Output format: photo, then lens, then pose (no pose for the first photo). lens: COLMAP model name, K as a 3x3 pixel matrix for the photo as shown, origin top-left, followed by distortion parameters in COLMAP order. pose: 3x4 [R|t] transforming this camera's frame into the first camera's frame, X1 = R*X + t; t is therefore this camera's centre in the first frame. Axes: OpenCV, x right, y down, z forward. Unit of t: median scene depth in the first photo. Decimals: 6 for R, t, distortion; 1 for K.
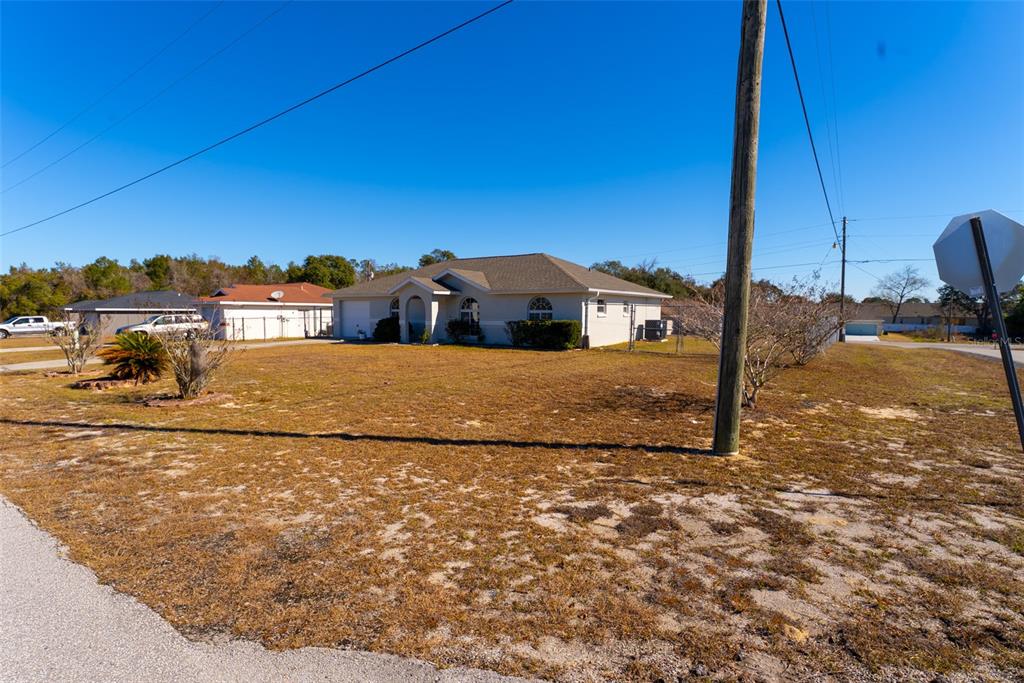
lens RADIAL K [[520.8, 0, 512.0], [0, 520.8, 341.5], [0, 0, 1]] dist [0.002397, -0.000061]
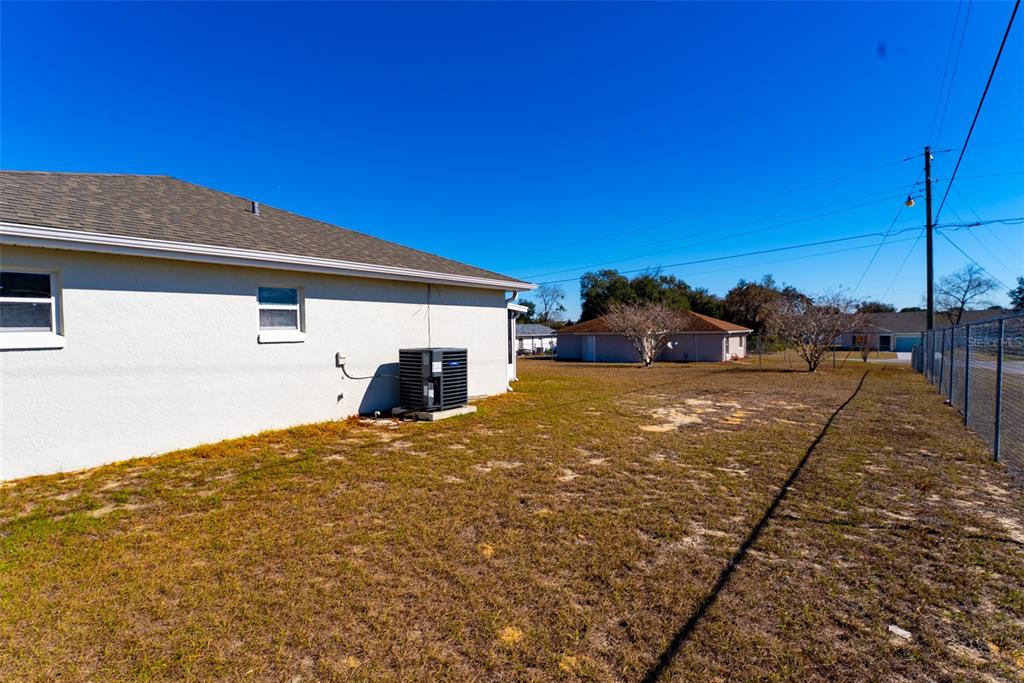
lens RADIAL K [[520.8, 0, 512.0], [0, 520.8, 341.5], [0, 0, 1]] dist [0.002397, -0.000061]
pose [[0.998794, -0.021264, -0.044247, 0.080776], [0.019549, 0.999055, -0.038832, -0.007544], [0.045031, 0.037920, 0.998266, 0.160950]]
